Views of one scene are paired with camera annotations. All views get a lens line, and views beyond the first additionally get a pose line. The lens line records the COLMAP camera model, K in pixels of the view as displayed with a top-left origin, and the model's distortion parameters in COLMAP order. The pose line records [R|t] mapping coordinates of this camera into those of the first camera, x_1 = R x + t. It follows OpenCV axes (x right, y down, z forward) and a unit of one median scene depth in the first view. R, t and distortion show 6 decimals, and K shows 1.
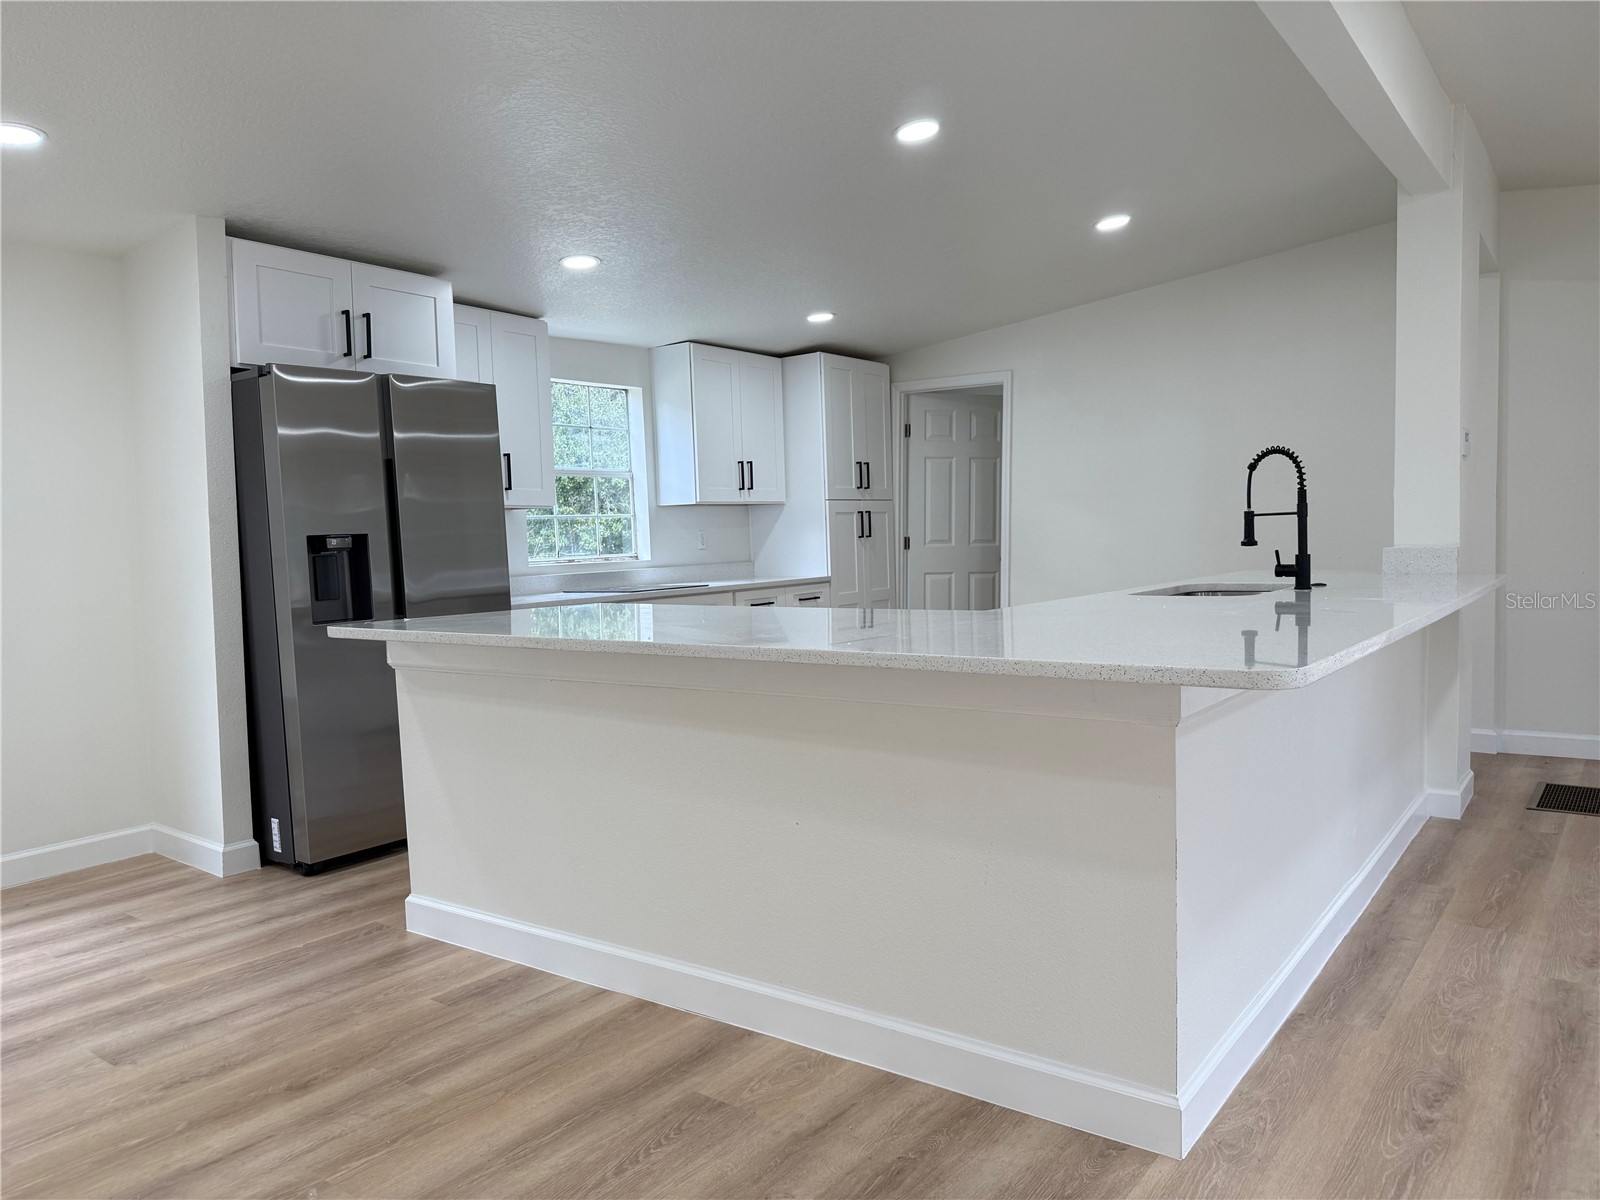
lens RADIAL K [[1119.6, 0, 817.8], [0, 1119.6, 615.9], [0, 0, 1]] dist [-0.011007, -0.005122]
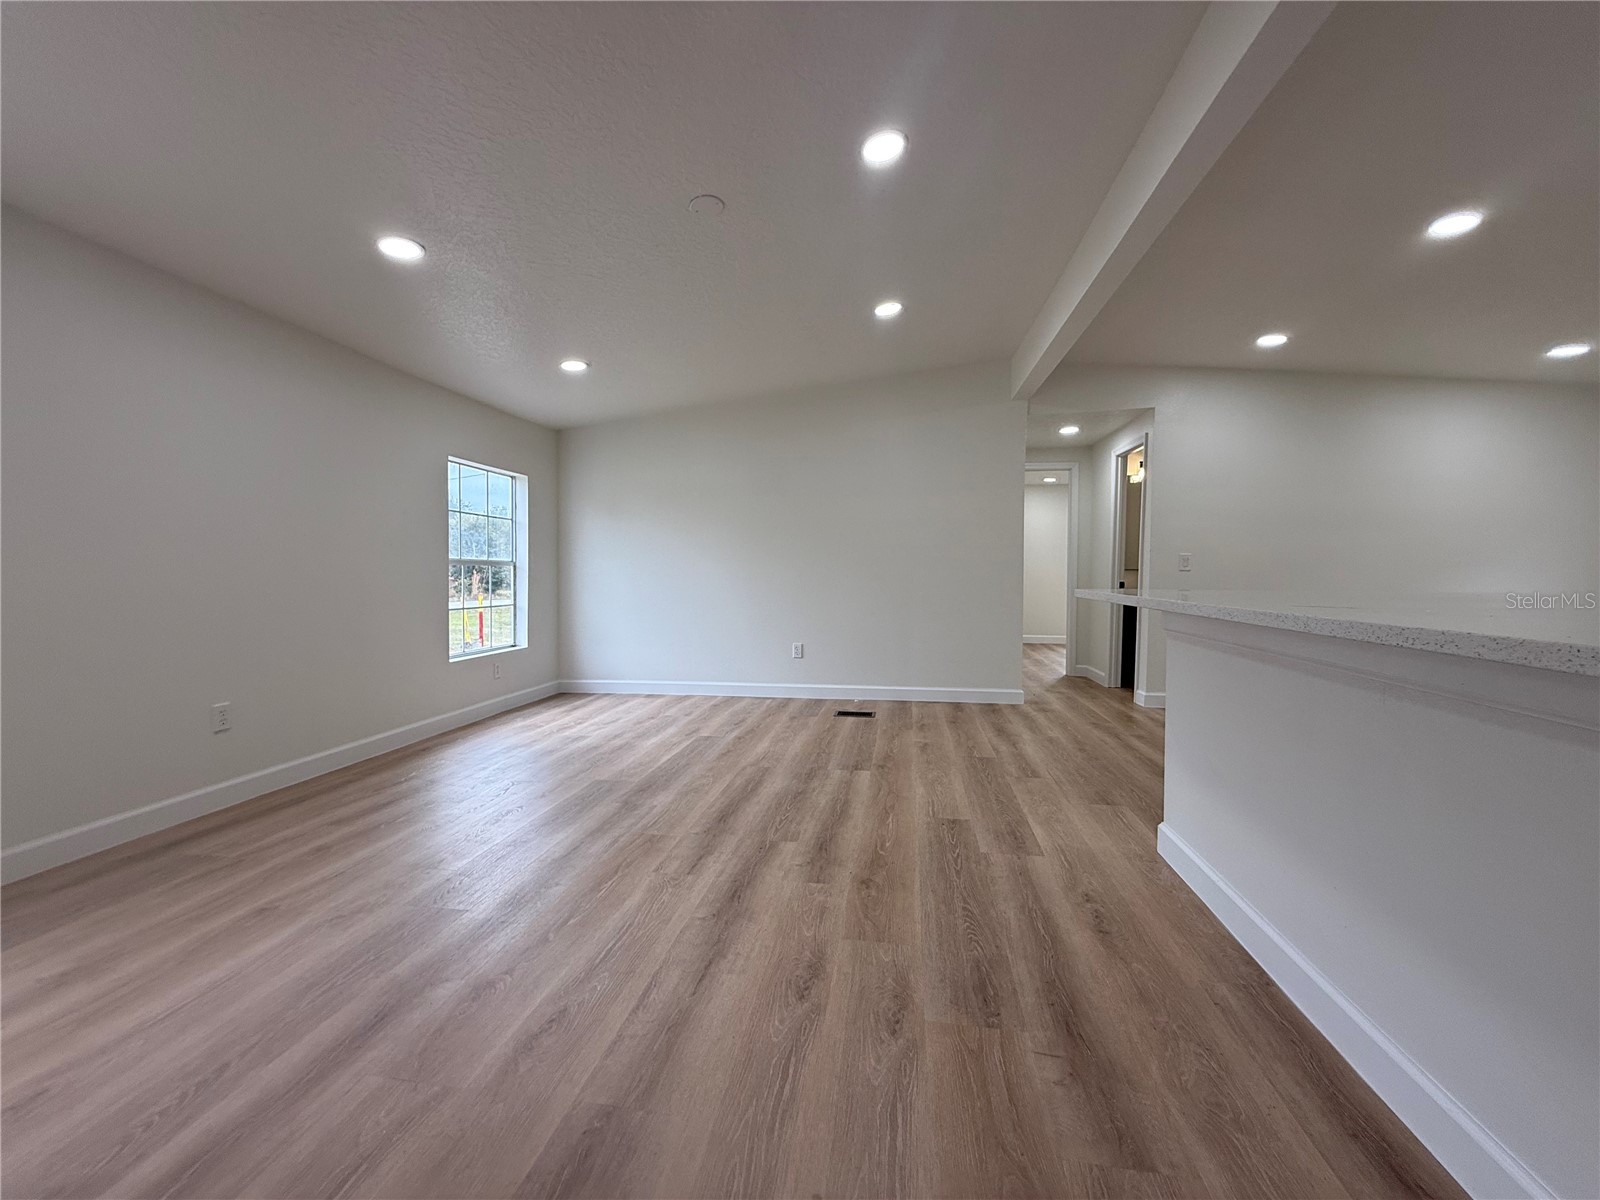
lens RADIAL K [[637.5, 0, 798.7], [0, 637.5, 600.3], [0, 0, 1]] dist [-0.001021, -0.000088]
pose [[-0.890049, 0.044320, -0.453705, 0.766740], [-0.014431, 0.992025, 0.125215, -0.049441], [0.455636, 0.117995, -0.882311, 0.910751]]
